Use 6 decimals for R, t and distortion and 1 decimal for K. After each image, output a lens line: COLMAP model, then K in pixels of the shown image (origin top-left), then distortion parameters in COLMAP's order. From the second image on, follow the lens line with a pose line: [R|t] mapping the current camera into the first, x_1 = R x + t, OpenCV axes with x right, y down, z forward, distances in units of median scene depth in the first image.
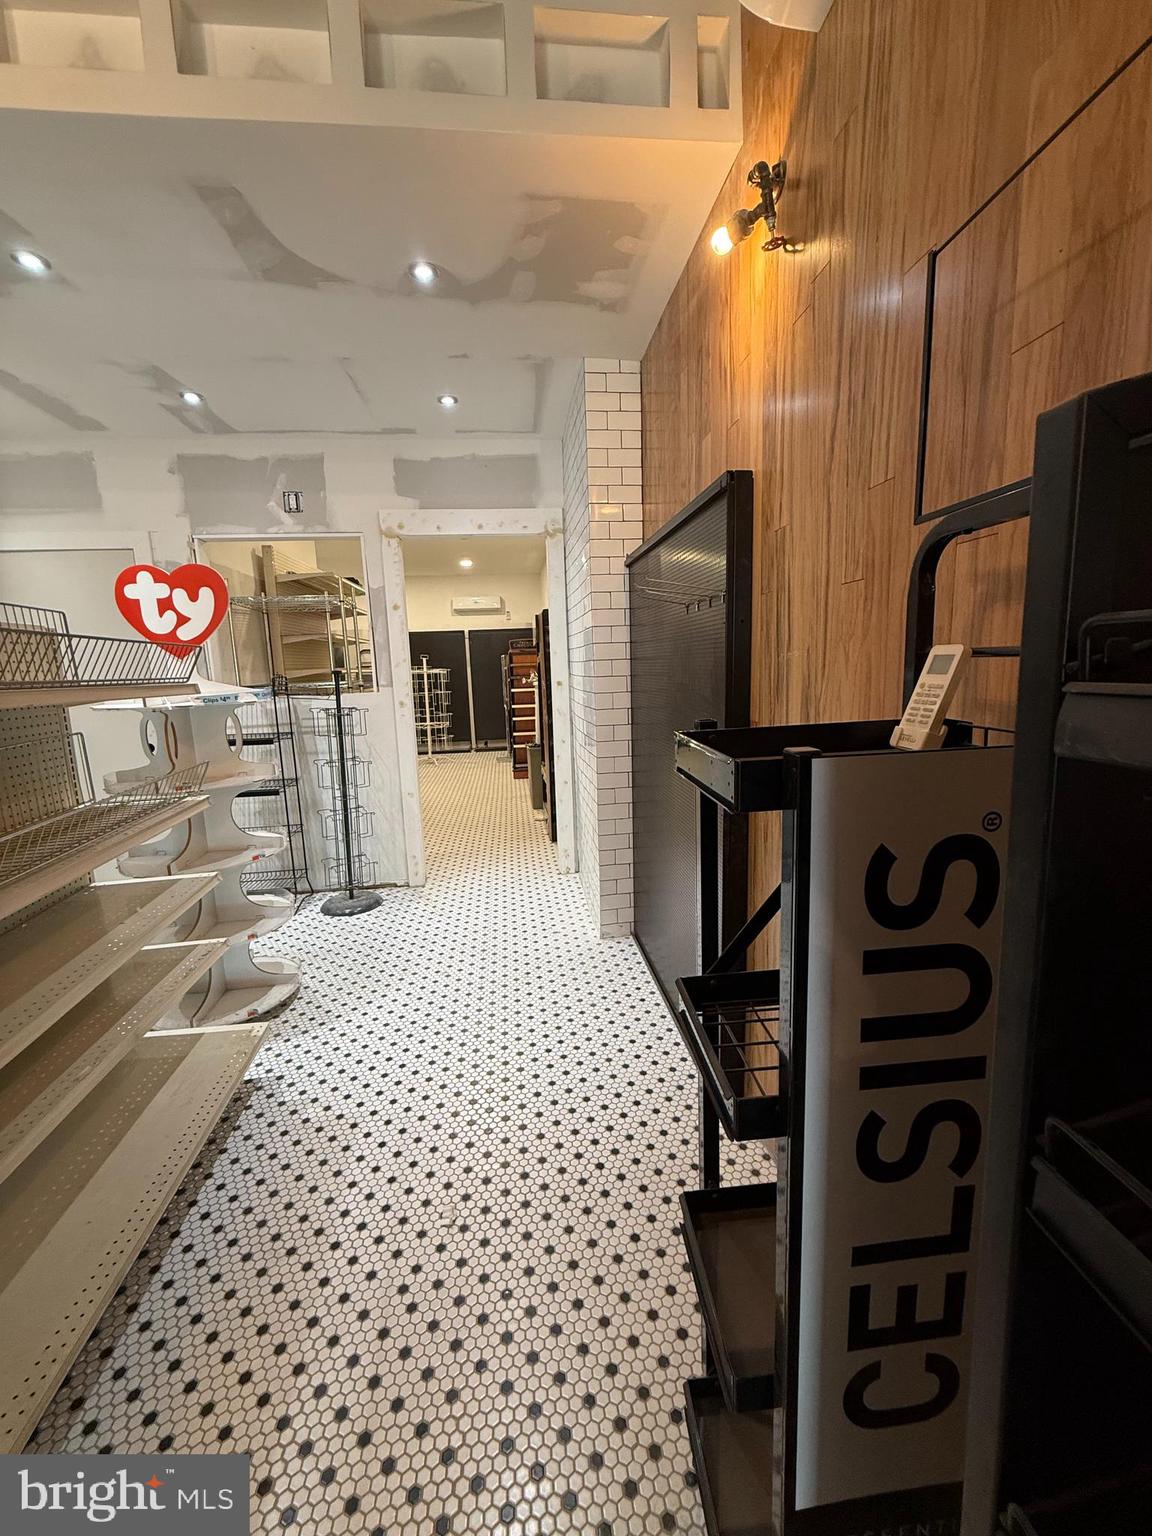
lens RADIAL K [[609.7, 0, 567.7], [0, 609.7, 767.8], [0, 0, 1]] dist [-0.000293, -0.000363]
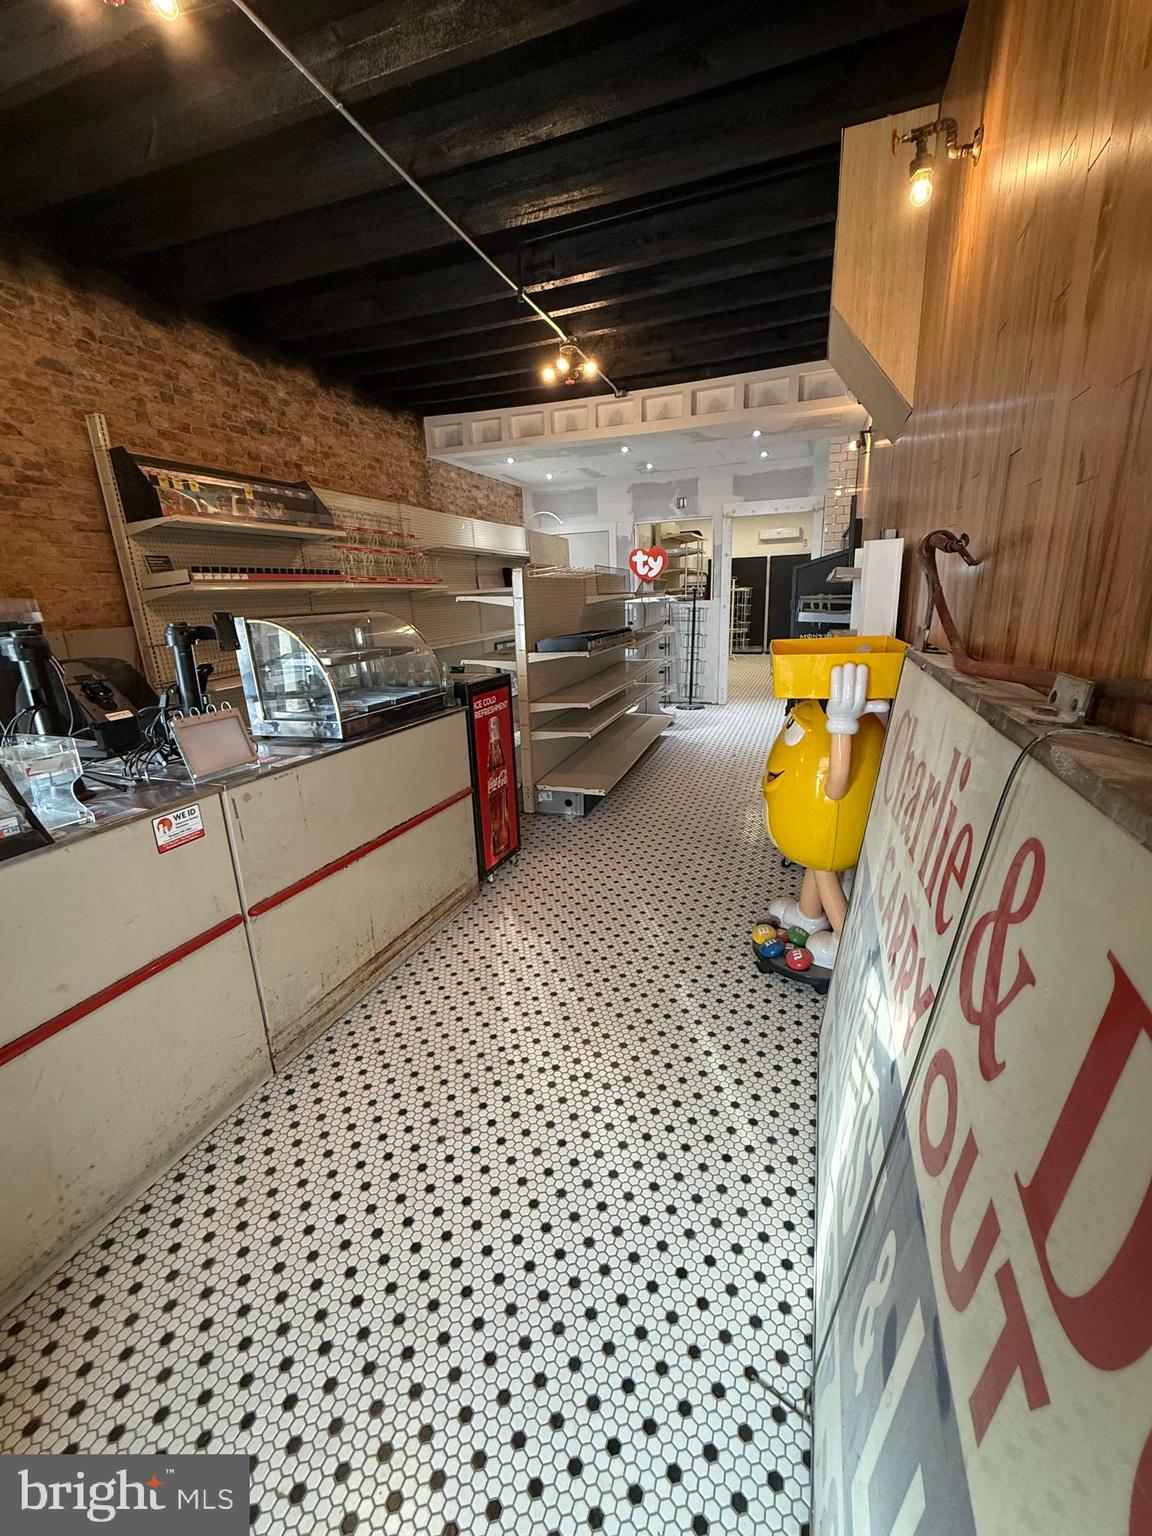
lens RADIAL K [[609.7, 0, 578.4], [0, 609.7, 767.3], [0, 0, 1]] dist [-0.000293, -0.000363]
pose [[0.902074, 0.124359, -0.413277, 0.195892], [-0.071269, 0.987363, 0.141547, 0.174657], [0.425657, -0.098232, 0.899537, -1.089983]]
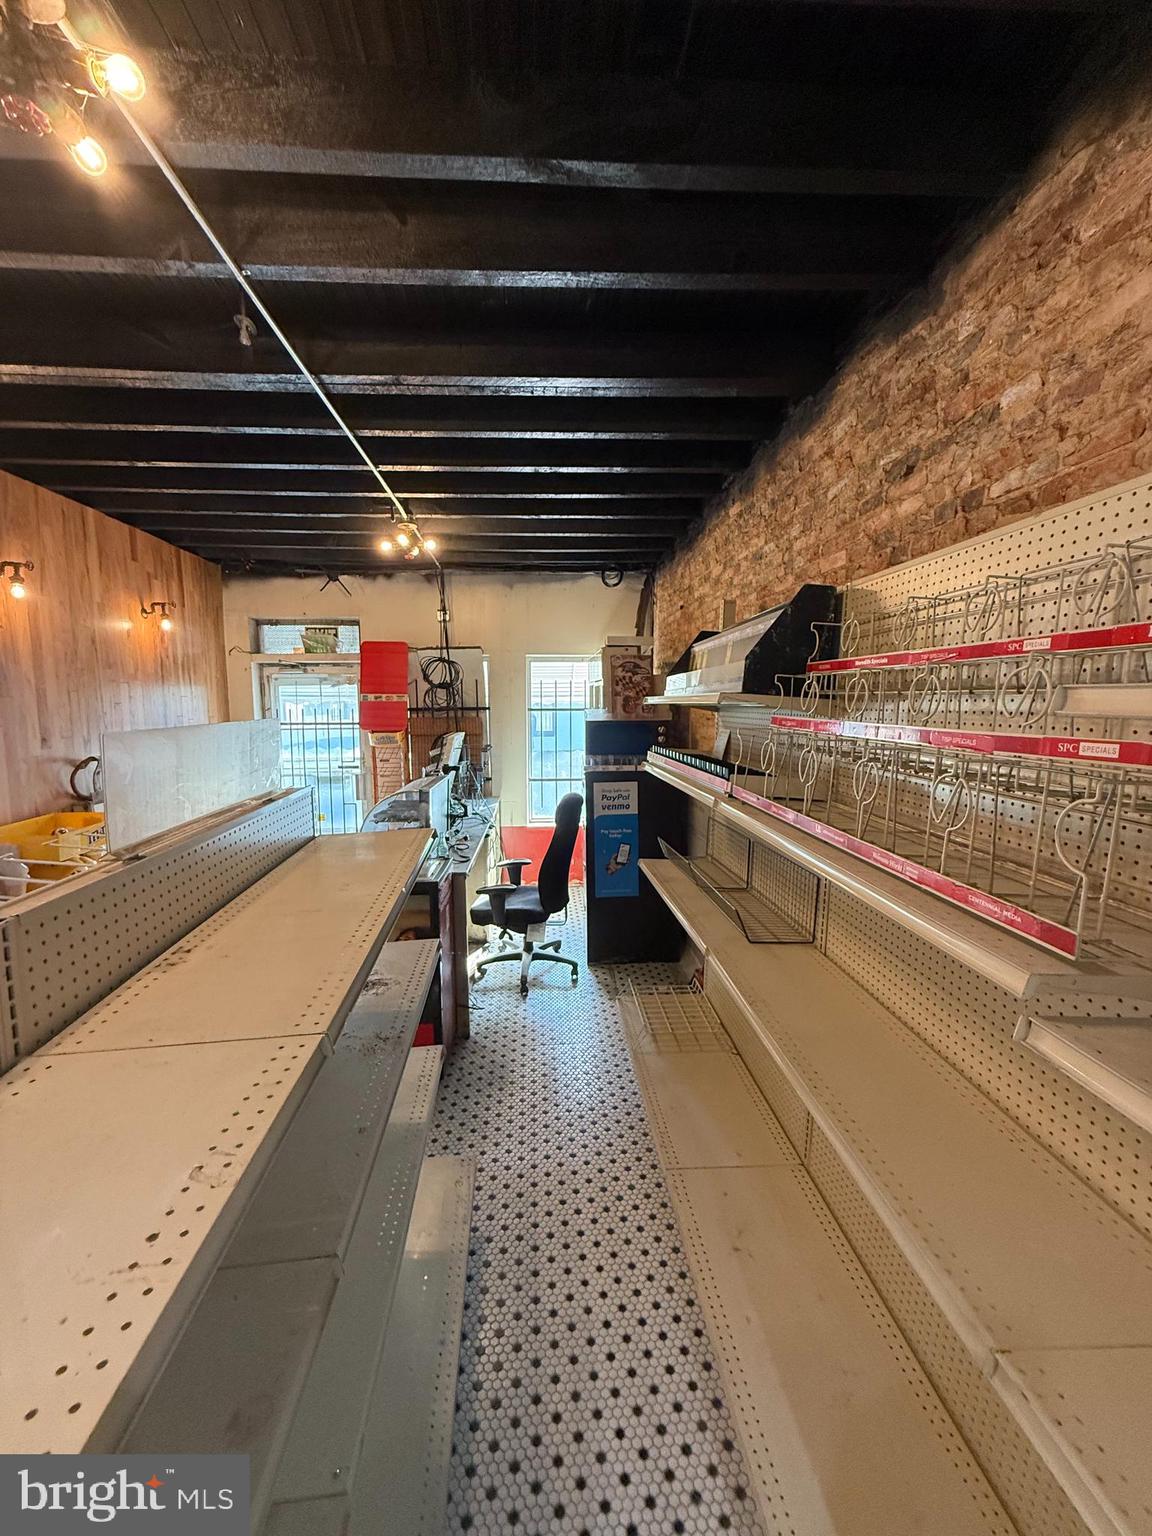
lens RADIAL K [[609.7, 0, 576.9], [0, 609.7, 764.7], [0, 0, 1]] dist [-0.000293, -0.000363]
pose [[-0.998707, 0.036394, 0.035491, -0.617974], [0.044697, 0.961240, 0.272068, -0.157908], [-0.024214, 0.273302, -0.961623, 0.321580]]
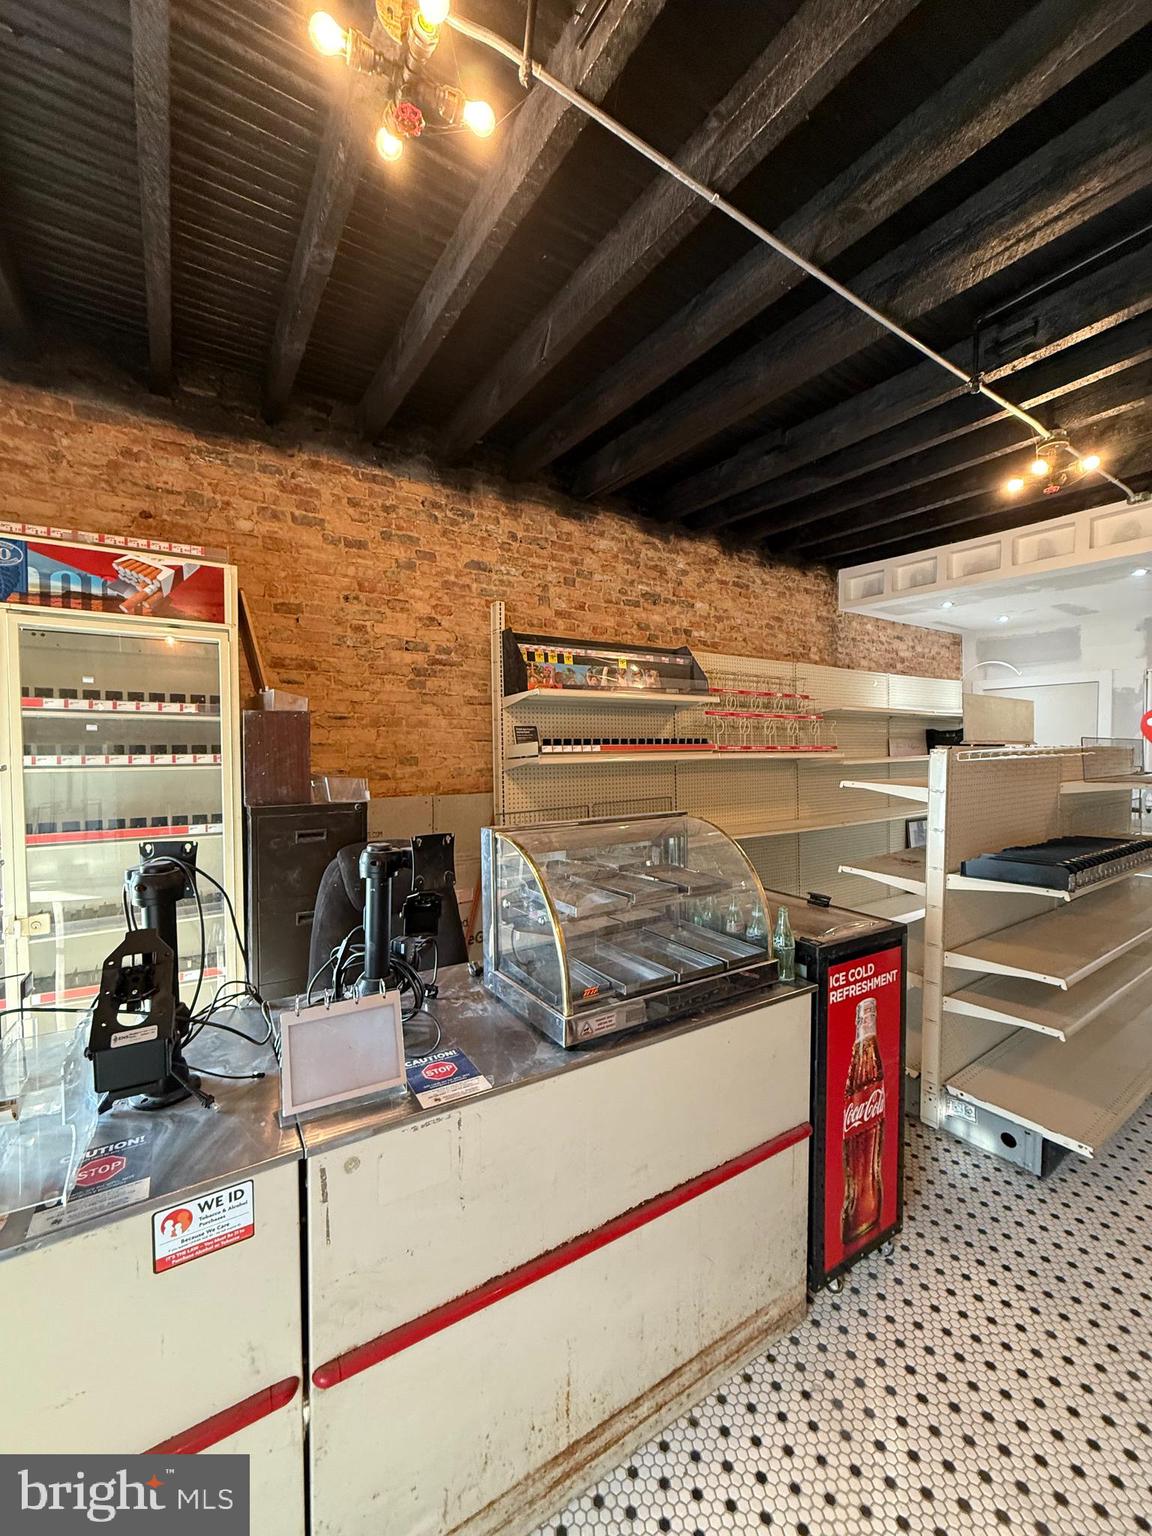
lens RADIAL K [[609.7, 0, 581.6], [0, 609.7, 761.5], [0, 0, 1]] dist [-0.000293, -0.000363]
pose [[0.464835, 0.058489, -0.883464, 0.059654], [-0.164641, 0.986123, -0.021340, 0.093620], [0.869955, 0.155374, 0.468014, -0.851613]]
